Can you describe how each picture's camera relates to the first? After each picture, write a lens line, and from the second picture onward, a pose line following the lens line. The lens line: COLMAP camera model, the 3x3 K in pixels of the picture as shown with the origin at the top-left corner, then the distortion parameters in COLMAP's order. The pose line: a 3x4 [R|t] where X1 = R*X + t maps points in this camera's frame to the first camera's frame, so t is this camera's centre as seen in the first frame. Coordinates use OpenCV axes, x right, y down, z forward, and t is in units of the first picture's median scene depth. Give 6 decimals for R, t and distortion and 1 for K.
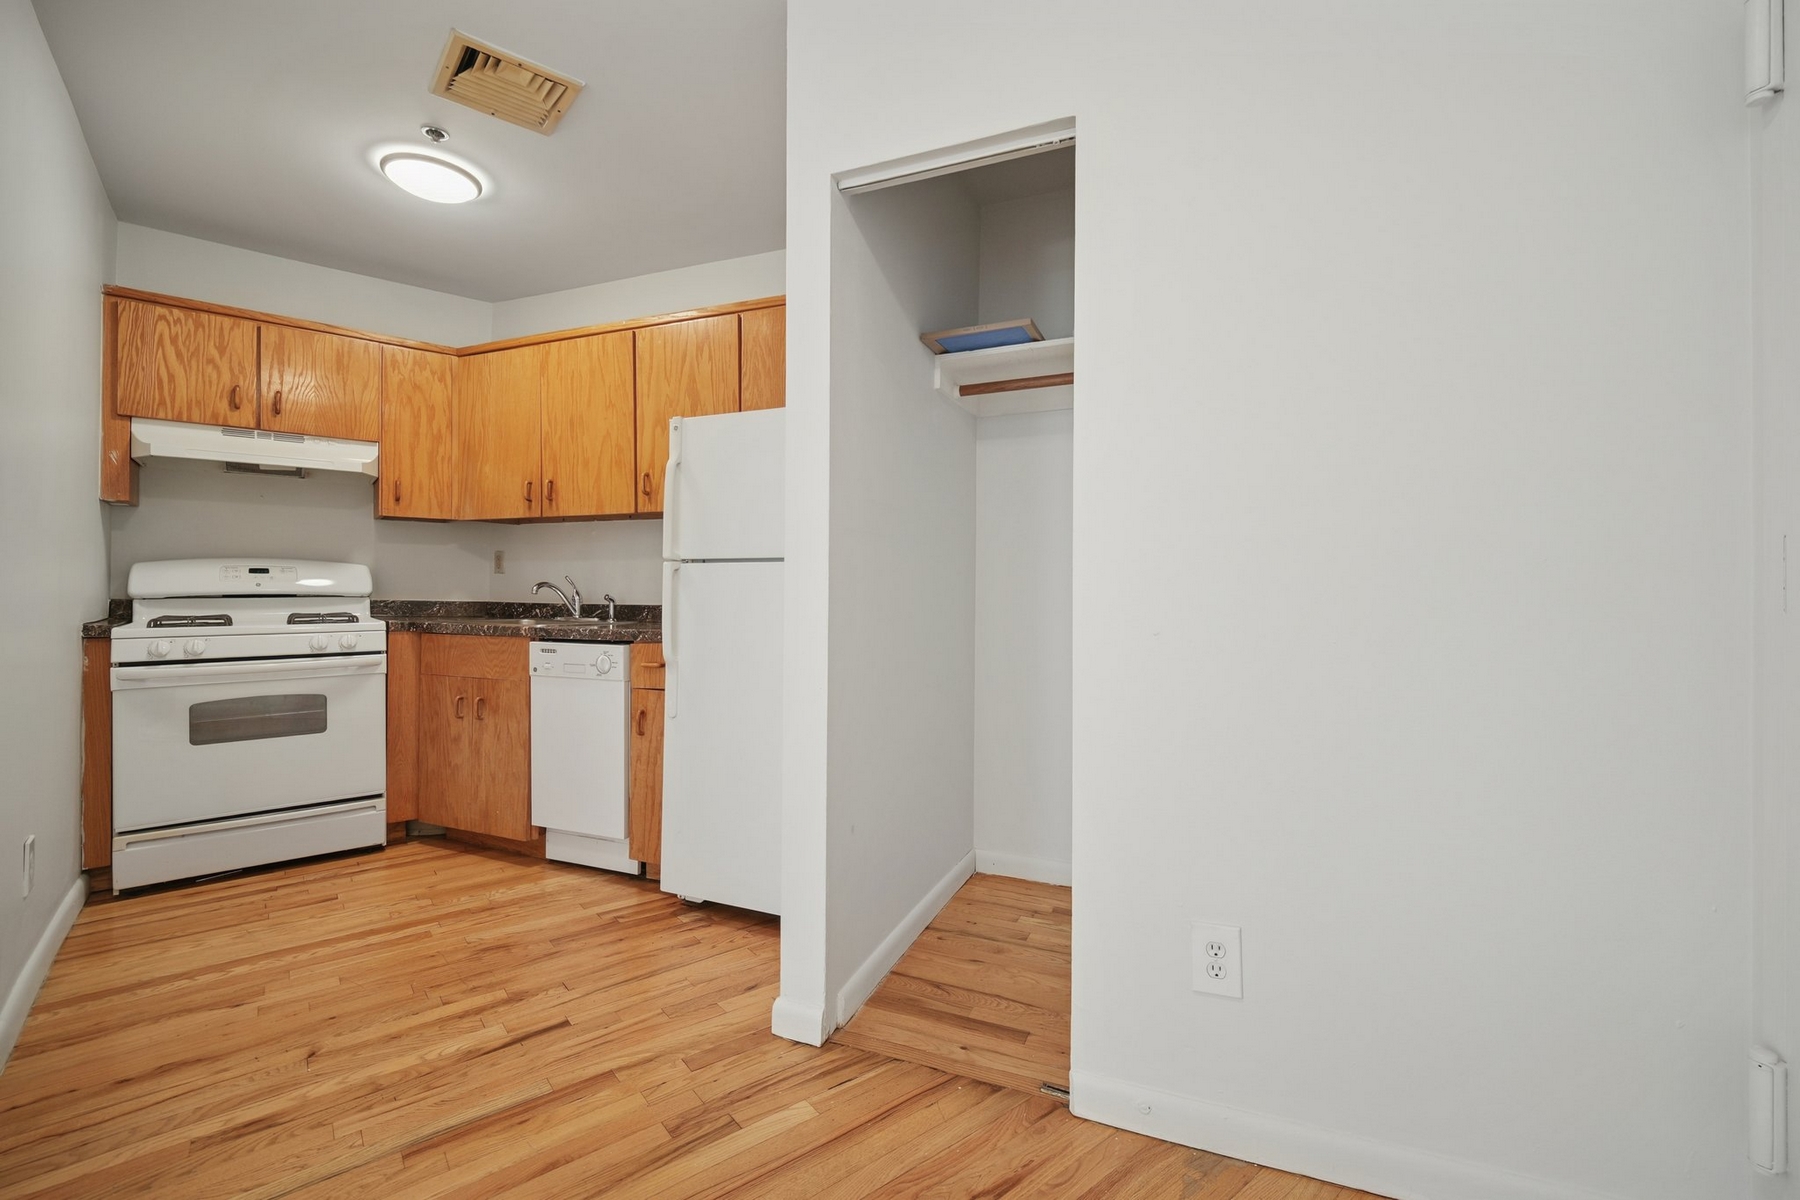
lens RADIAL K [[754.0, 0, 907.9], [0, 754.0, 587.3], [0, 0, 1]] dist [0.018156, -0.012725]
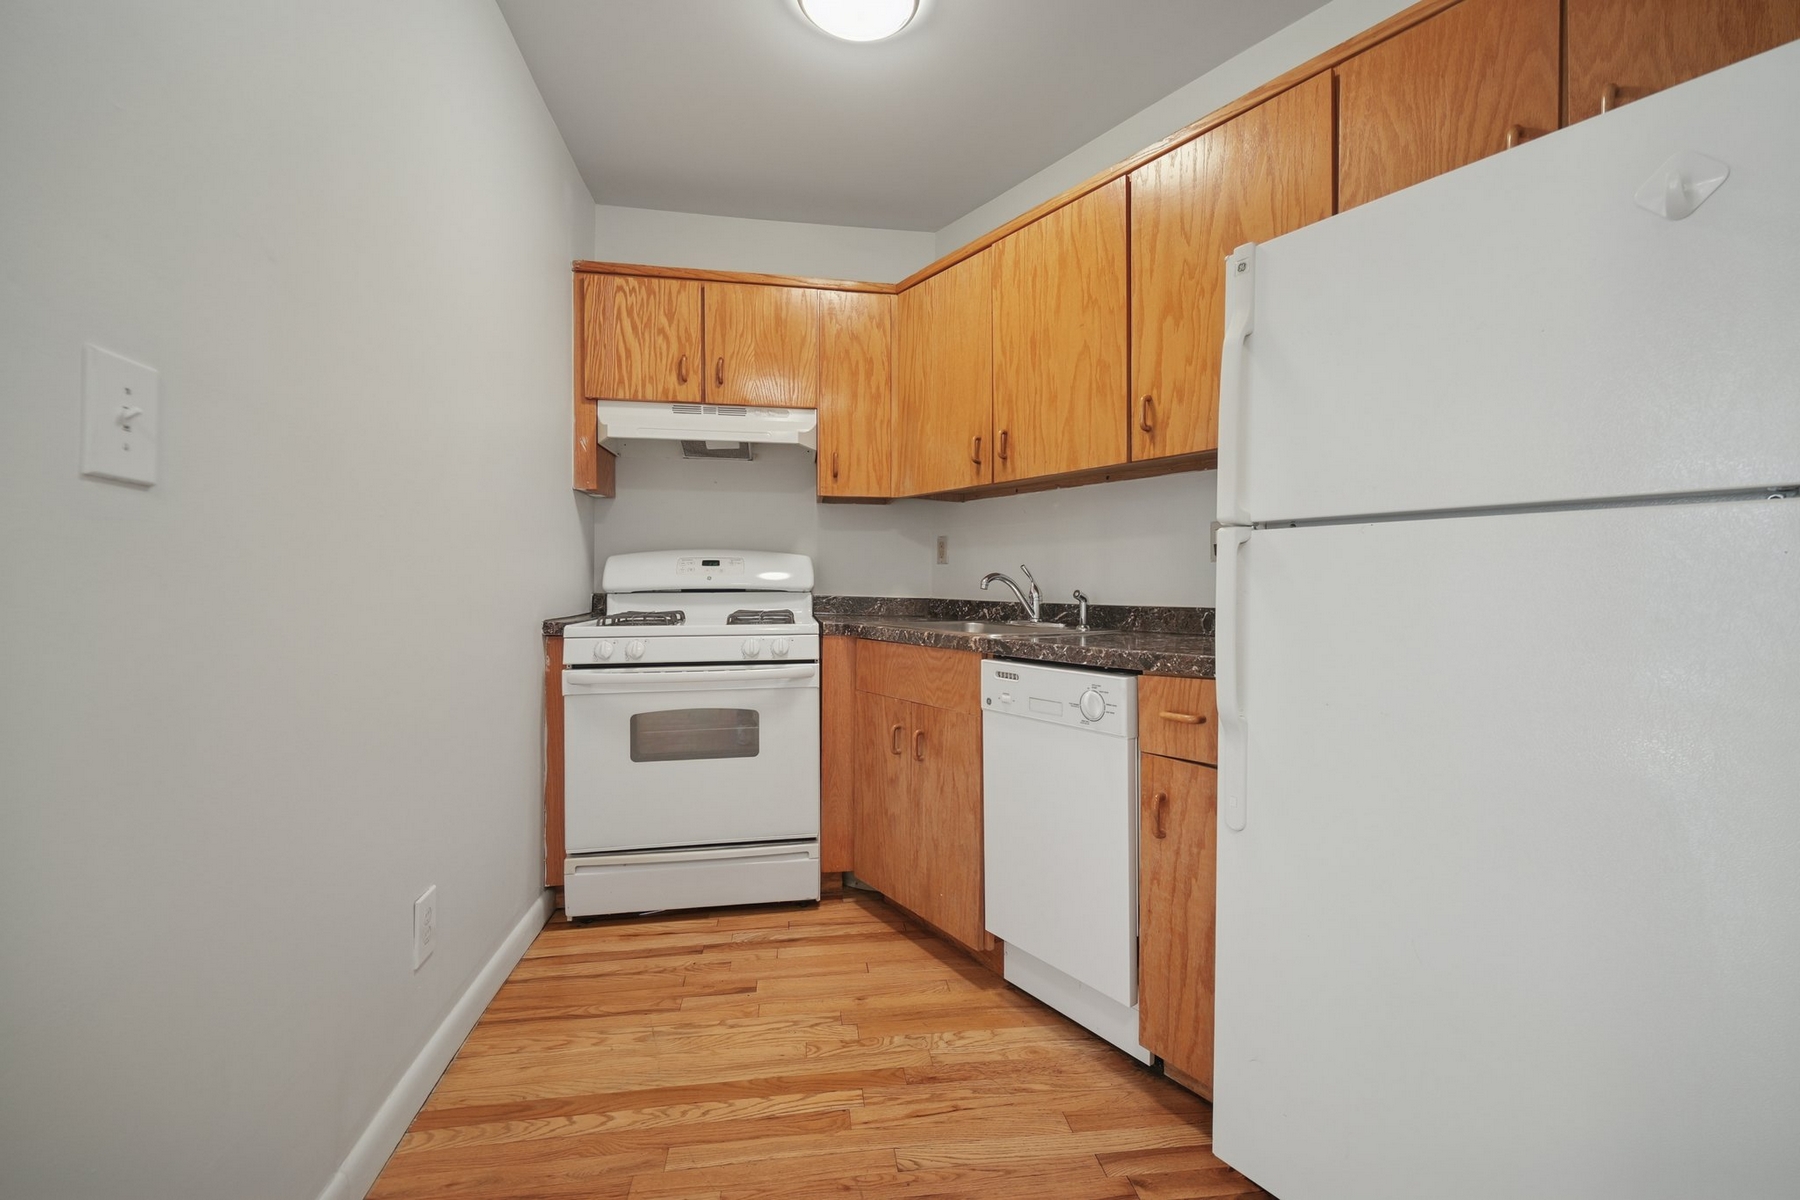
lens RADIAL K [[754.0, 0, 907.9], [0, 754.0, 587.3], [0, 0, 1]] dist [0.018156, -0.012725]
pose [[0.856783, 0.000878, -0.515676, -0.200591], [0.002490, 0.999980, 0.005839, 0.002835], [0.515671, -0.006287, 0.856763, 0.374334]]
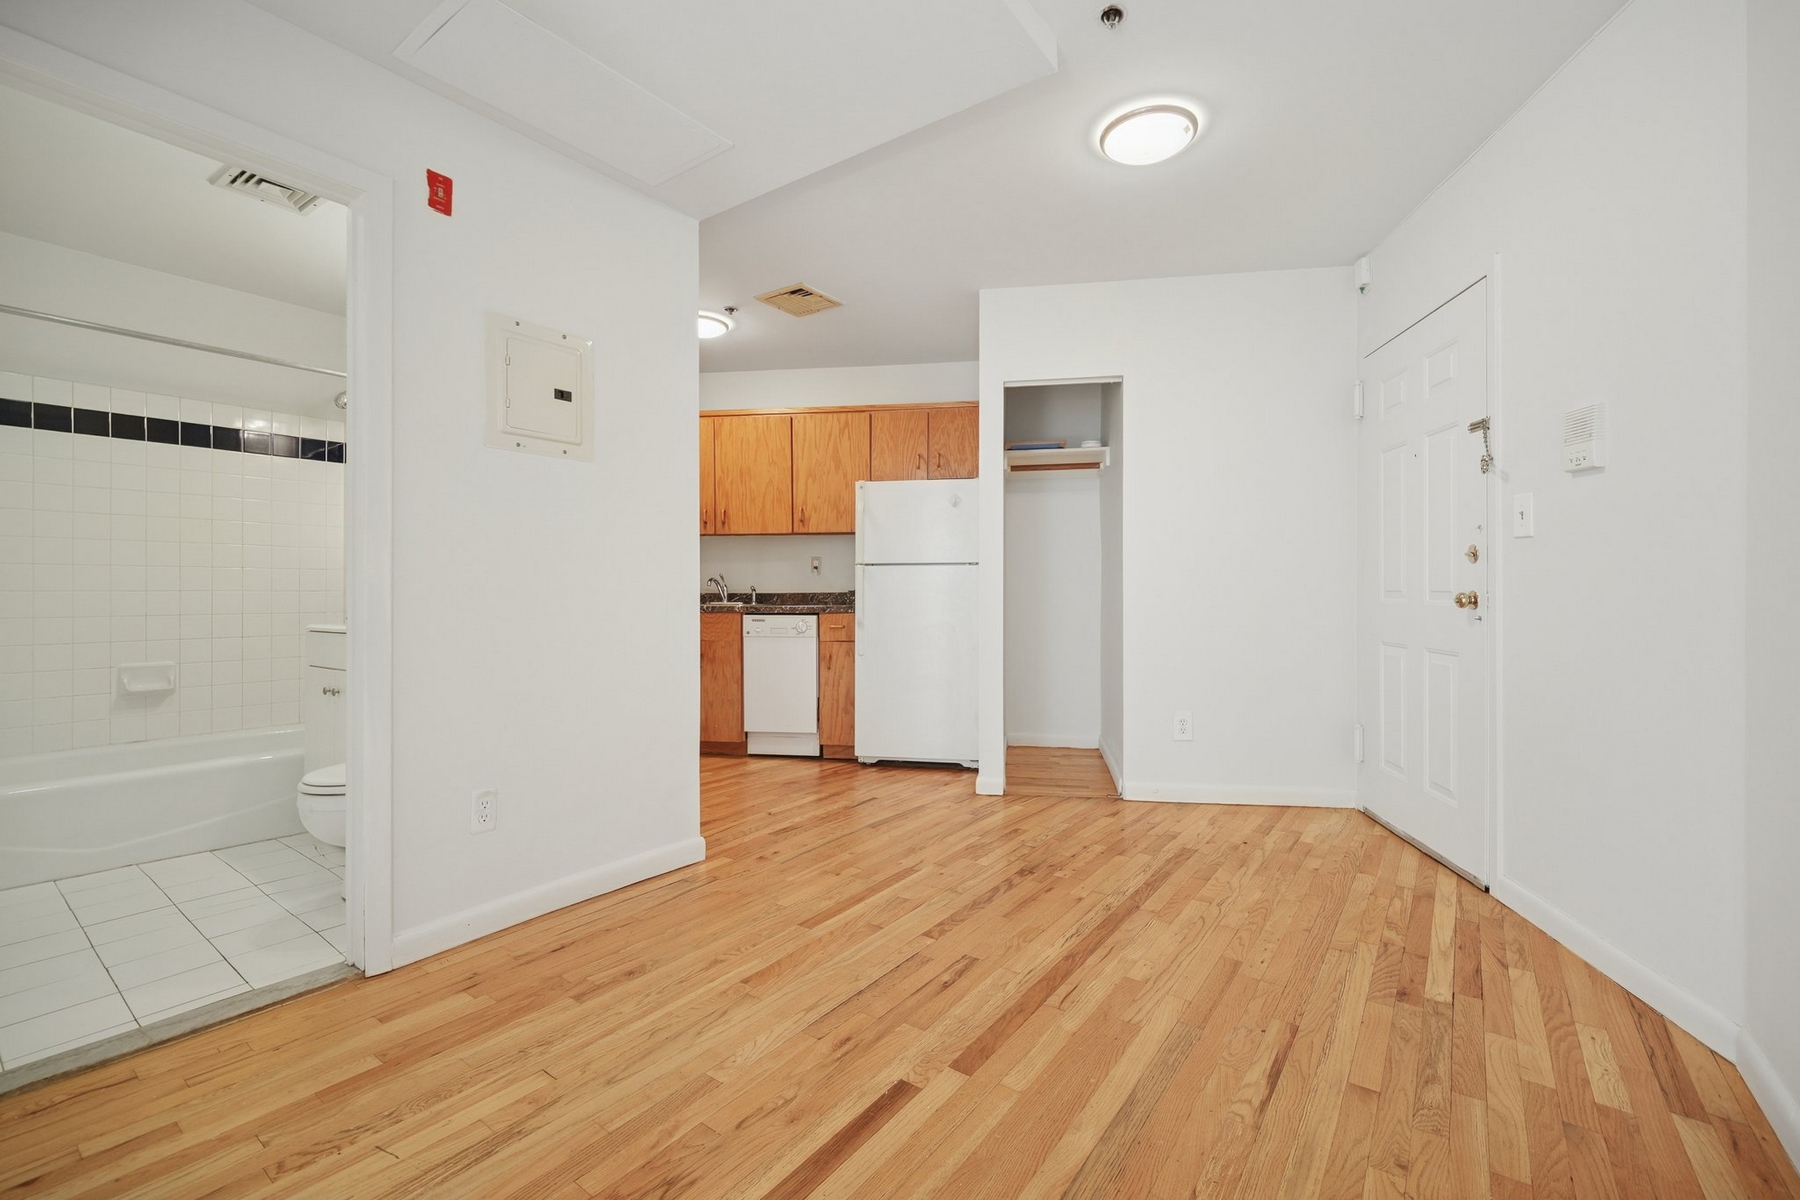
lens RADIAL K [[754.0, 0, 907.9], [0, 754.0, 587.3], [0, 0, 1]] dist [0.018156, -0.012725]
pose [[0.972697, -0.006797, 0.231979, -0.513746], [0.005662, 0.999969, 0.005557, 0.006315], [-0.232010, -0.004092, 0.972705, -0.593797]]
